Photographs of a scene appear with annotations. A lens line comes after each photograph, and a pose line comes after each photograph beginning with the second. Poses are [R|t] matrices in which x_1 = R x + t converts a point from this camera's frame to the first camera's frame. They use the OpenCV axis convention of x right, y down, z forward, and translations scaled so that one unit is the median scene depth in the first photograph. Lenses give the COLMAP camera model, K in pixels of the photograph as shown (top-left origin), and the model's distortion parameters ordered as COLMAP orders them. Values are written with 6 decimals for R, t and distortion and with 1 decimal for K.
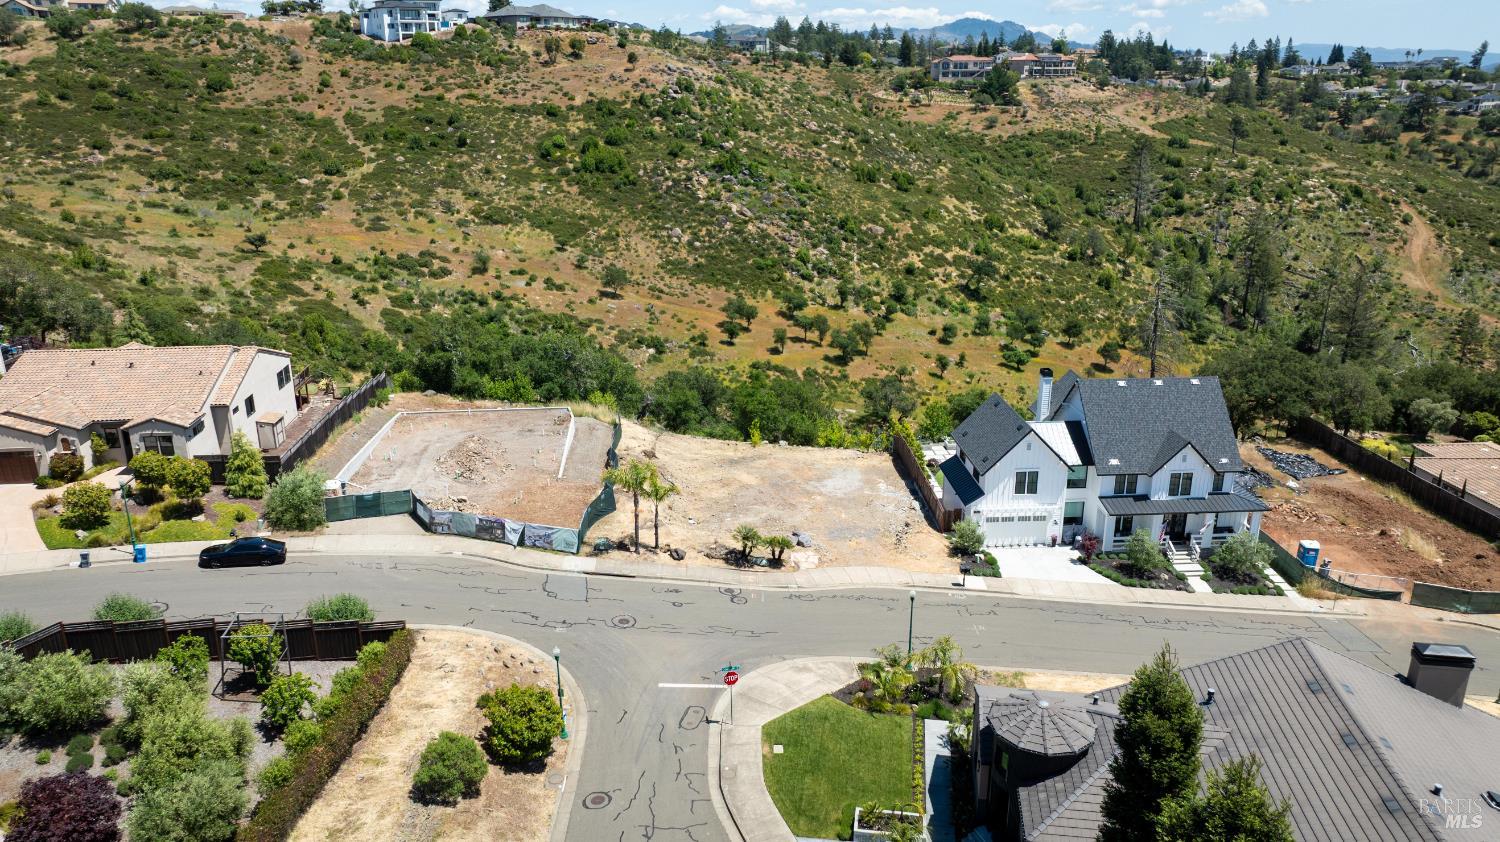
lens RADIAL K [[1055.7, 0, 744.7], [0, 1055.7, 422.9], [0, 0, 1]] dist [-0.032547, 0.031943]
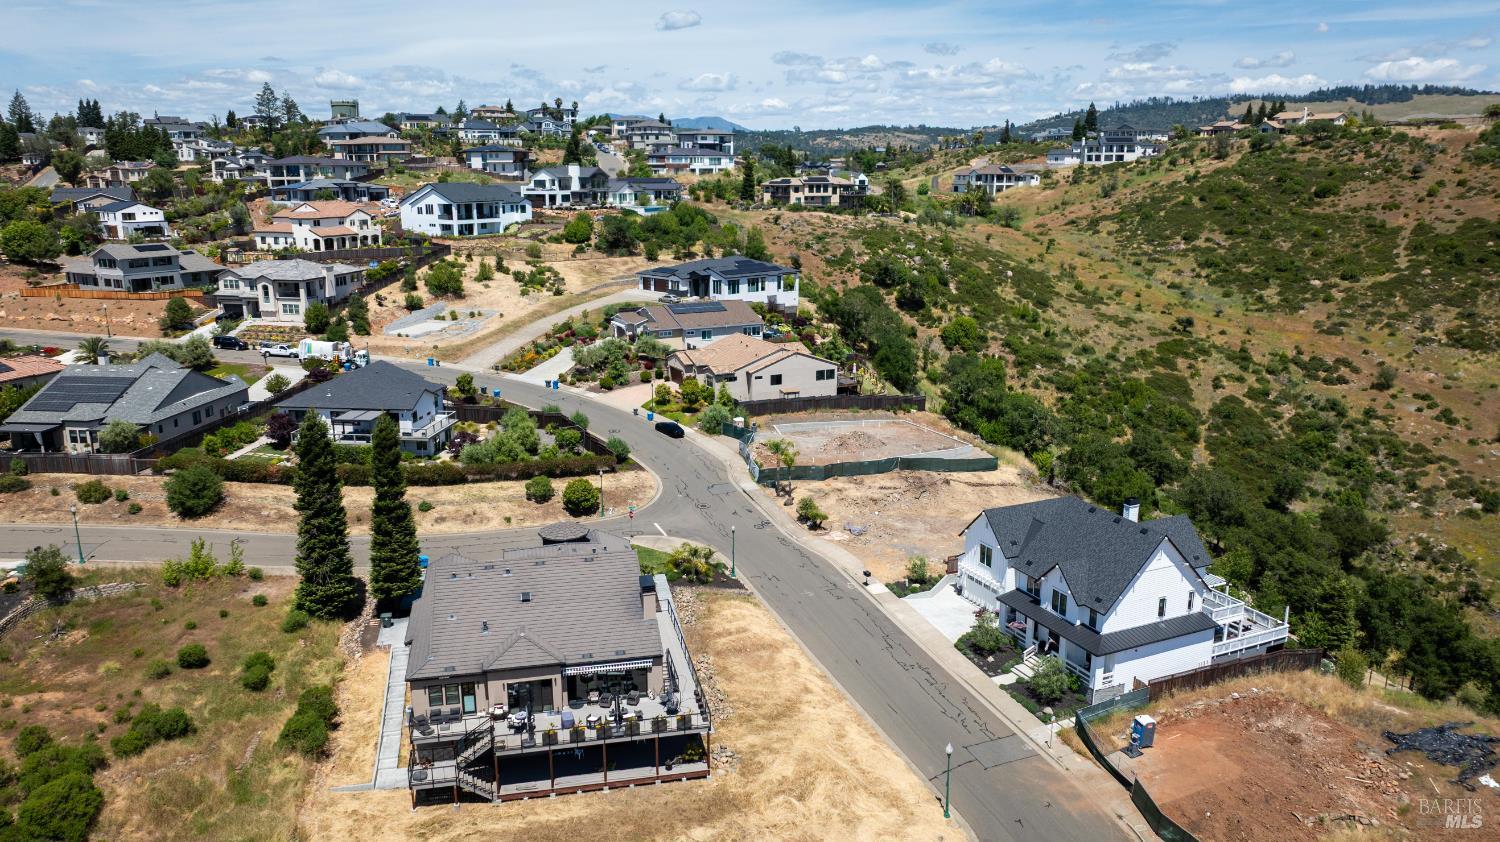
lens RADIAL K [[1055.7, 0, 746.7], [0, 1055.7, 413.7], [0, 0, 1]] dist [-0.032547, 0.031943]
pose [[0.361863, 0.216666, -0.906703, 0.351505], [-0.293936, 0.949522, 0.109589, -0.043084], [0.884679, 0.226857, 0.407283, 0.062400]]
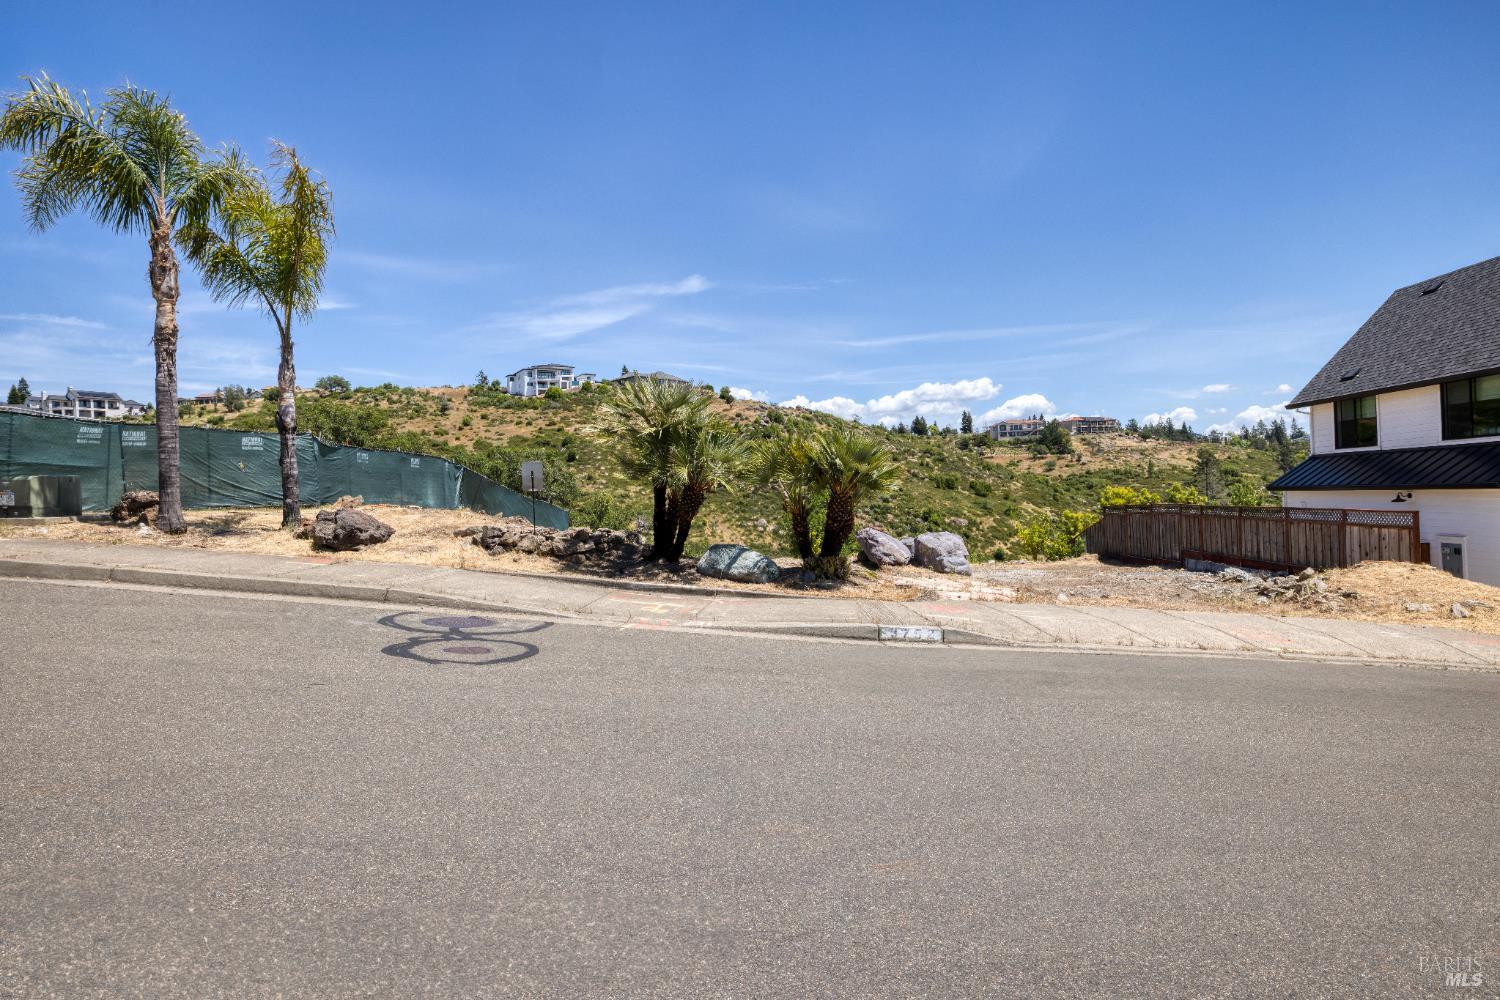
lens RADIAL K [[822.8, 0, 745.8], [0, 822.8, 492.3], [0, 0, 1]] dist [-0.002963, 0.002559]
pose [[0.993199, -0.033301, -0.111567, 0.009217], [-0.004009, 0.947876, -0.318615, 0.043244], [0.116362, 0.316895, 0.941296, 0.219163]]
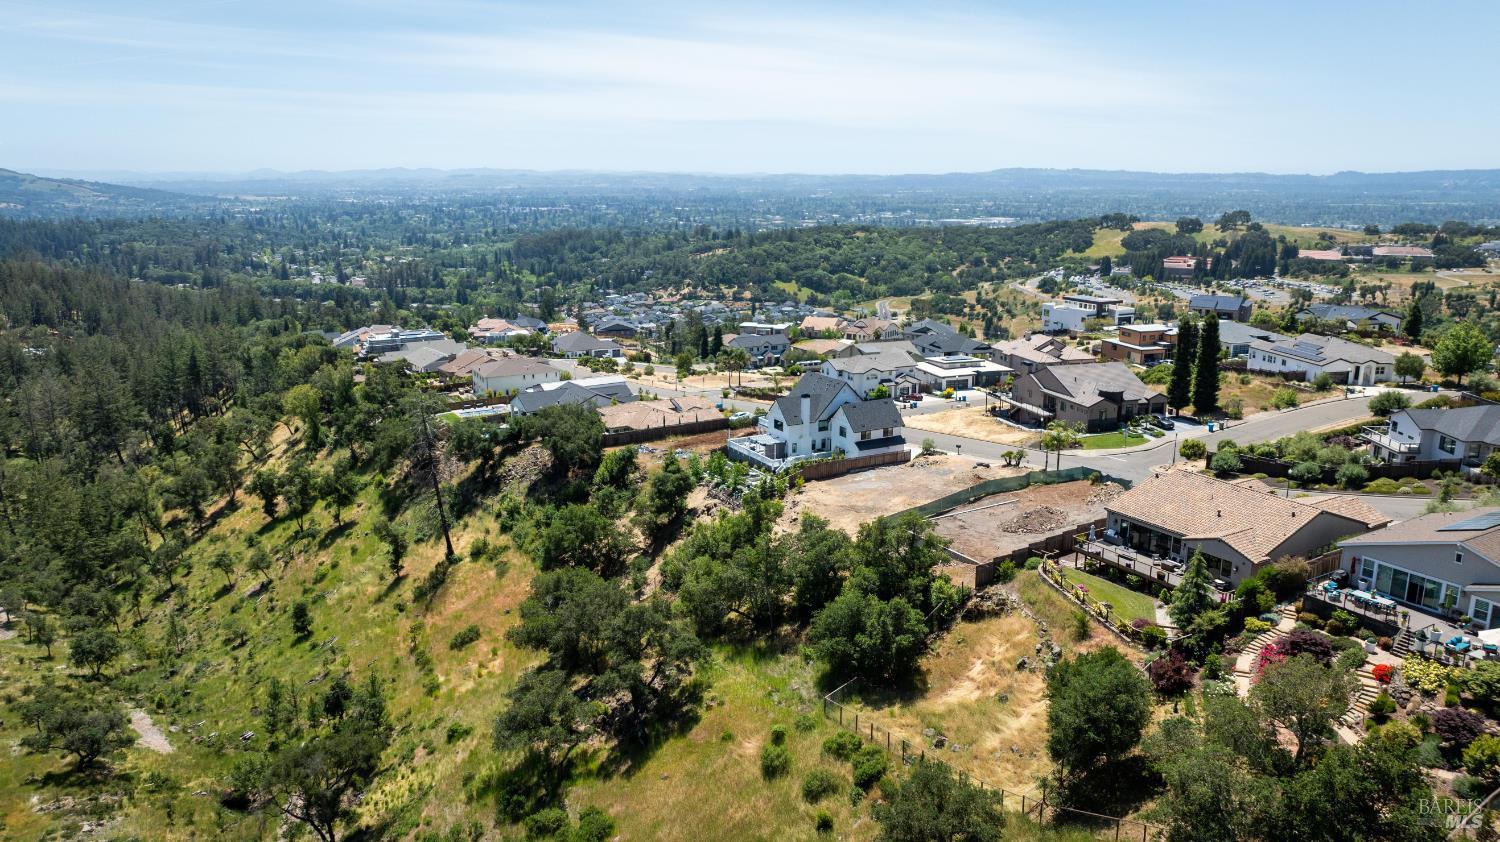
lens RADIAL K [[1055.7, 0, 749.9], [0, 1055.7, 424.0], [0, 0, 1]] dist [-0.032547, 0.031943]
pose [[-0.440013, -0.204082, 0.874493, -0.405968], [0.286068, 0.891241, 0.351930, -0.214801], [-0.851207, 0.405019, -0.333776, 0.545914]]
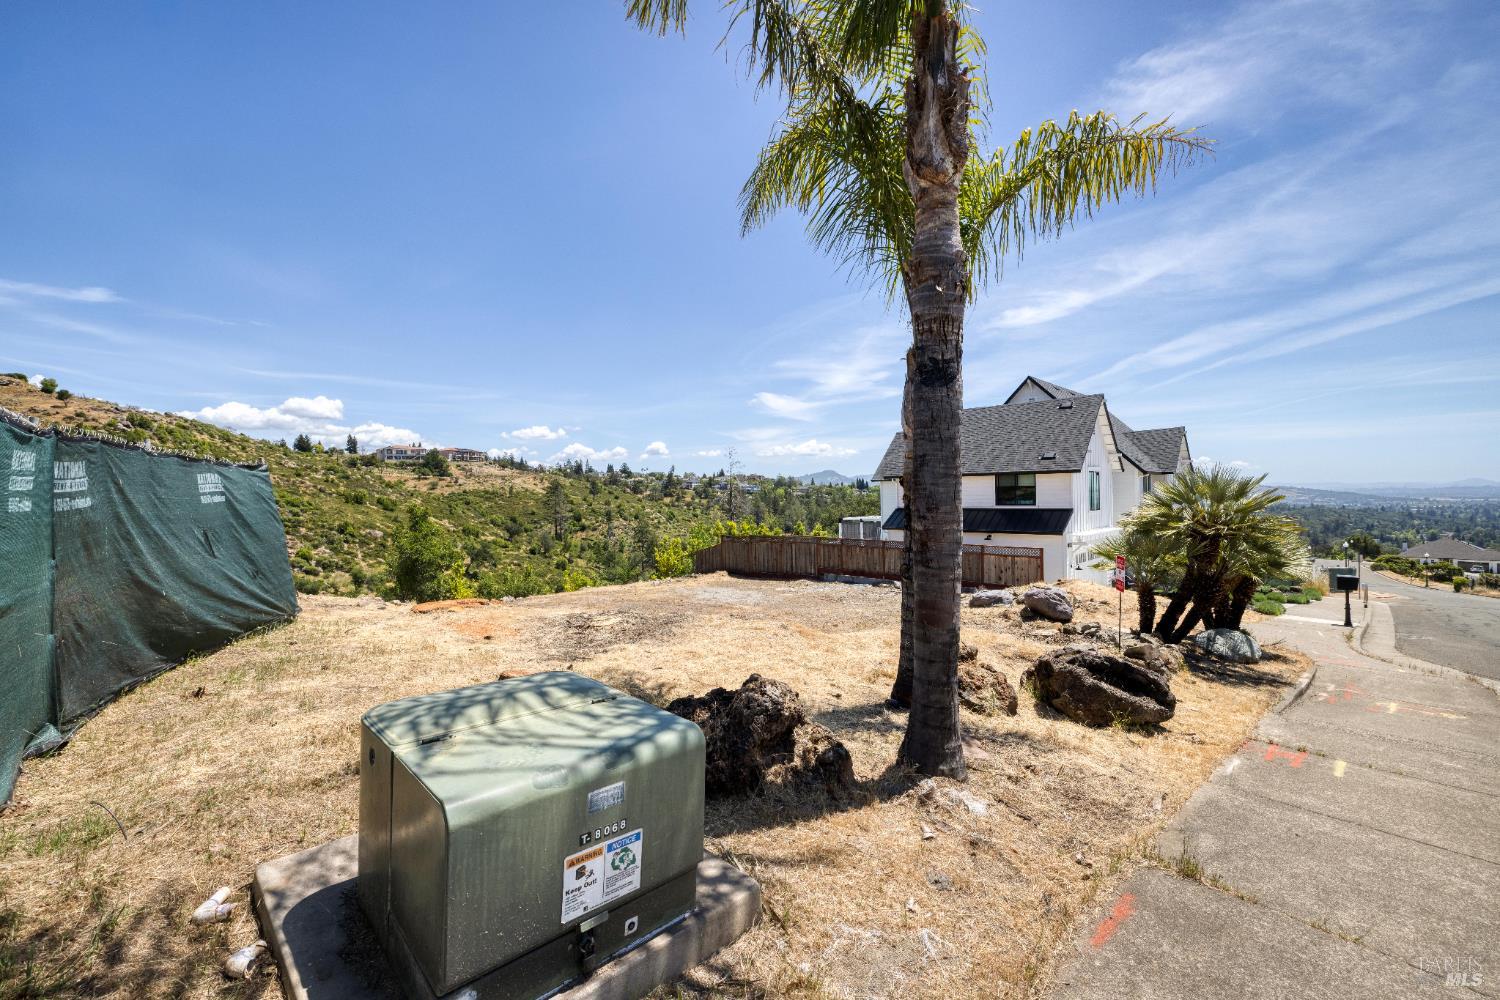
lens RADIAL K [[625.2, 0, 745.4], [0, 625.2, 495.2], [0, 0, 1]] dist [0.001035, 0.000659]
pose [[0.738070, -0.007206, 0.674686, -0.037887], [0.223803, 0.945947, -0.234725, 0.028357], [-0.636526, 0.324241, 0.699788, 0.247816]]
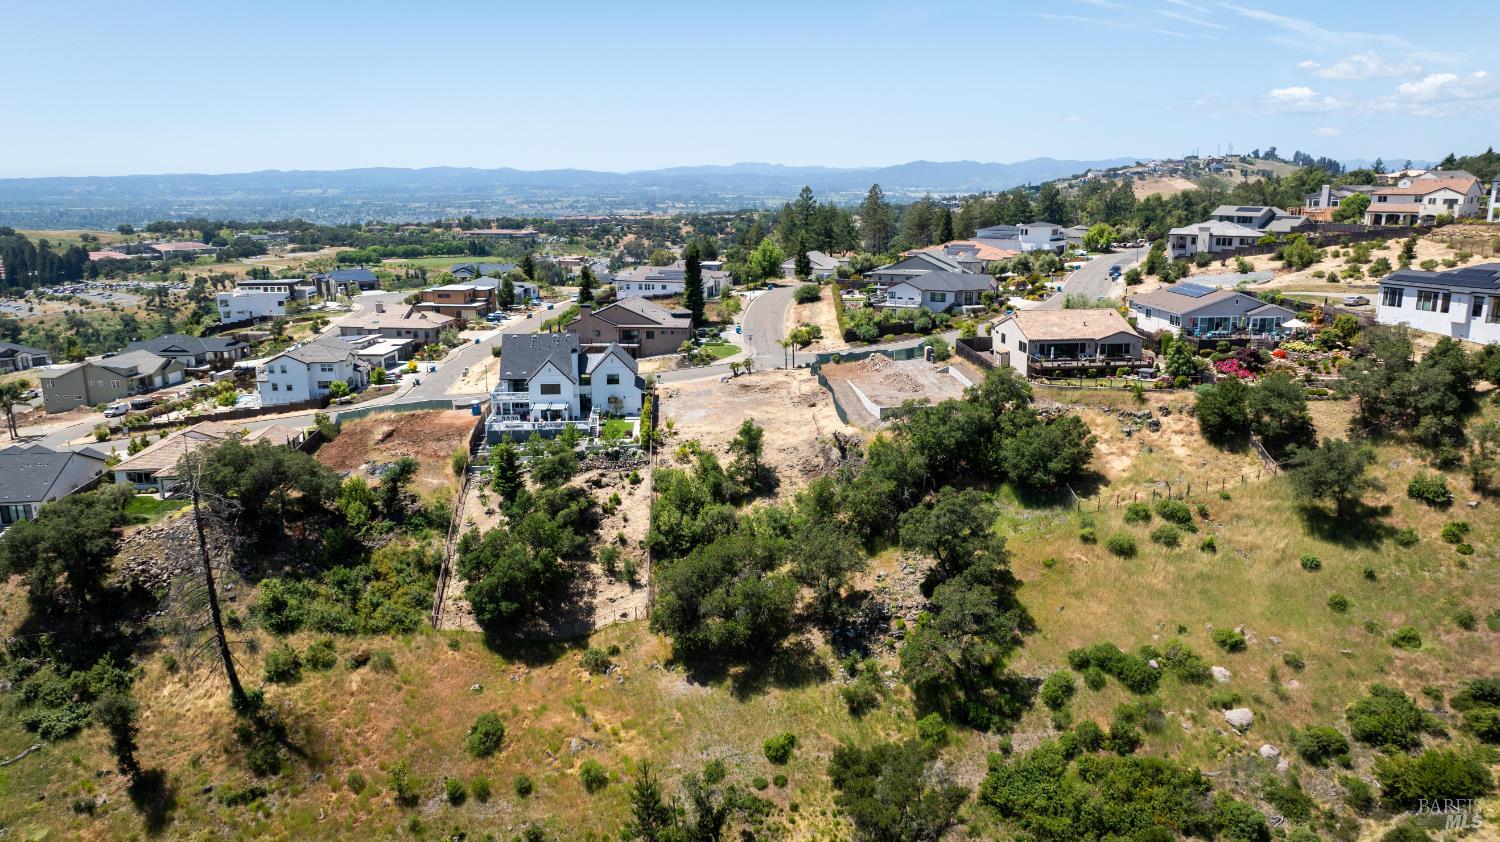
lens RADIAL K [[1055.7, 0, 748.3], [0, 1055.7, 425.4], [0, 0, 1]] dist [-0.032547, 0.031943]
pose [[-0.999640, 0.016813, -0.020893, 0.014135], [0.003264, 0.849549, 0.527500, -0.268344], [0.026618, 0.527242, -0.849298, 0.802380]]
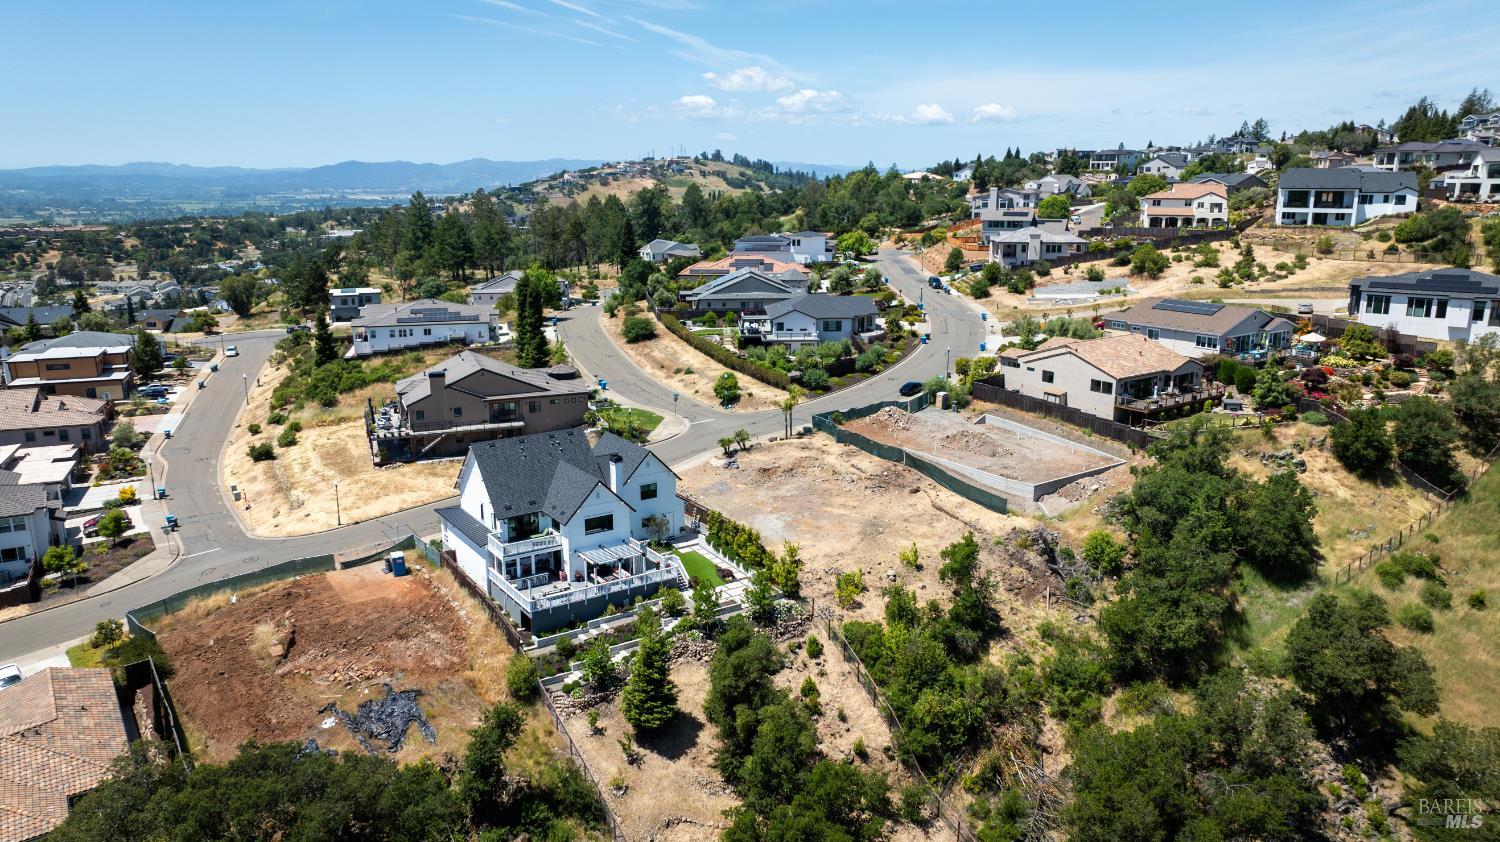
lens RADIAL K [[1055.7, 0, 751.9], [0, 1055.7, 421.7], [0, 0, 1]] dist [-0.032547, 0.031943]
pose [[-0.859071, 0.125410, -0.496255, 0.224179], [-0.154805, 0.860459, 0.485433, -0.202012], [0.487886, 0.493844, -0.719782, 0.586451]]
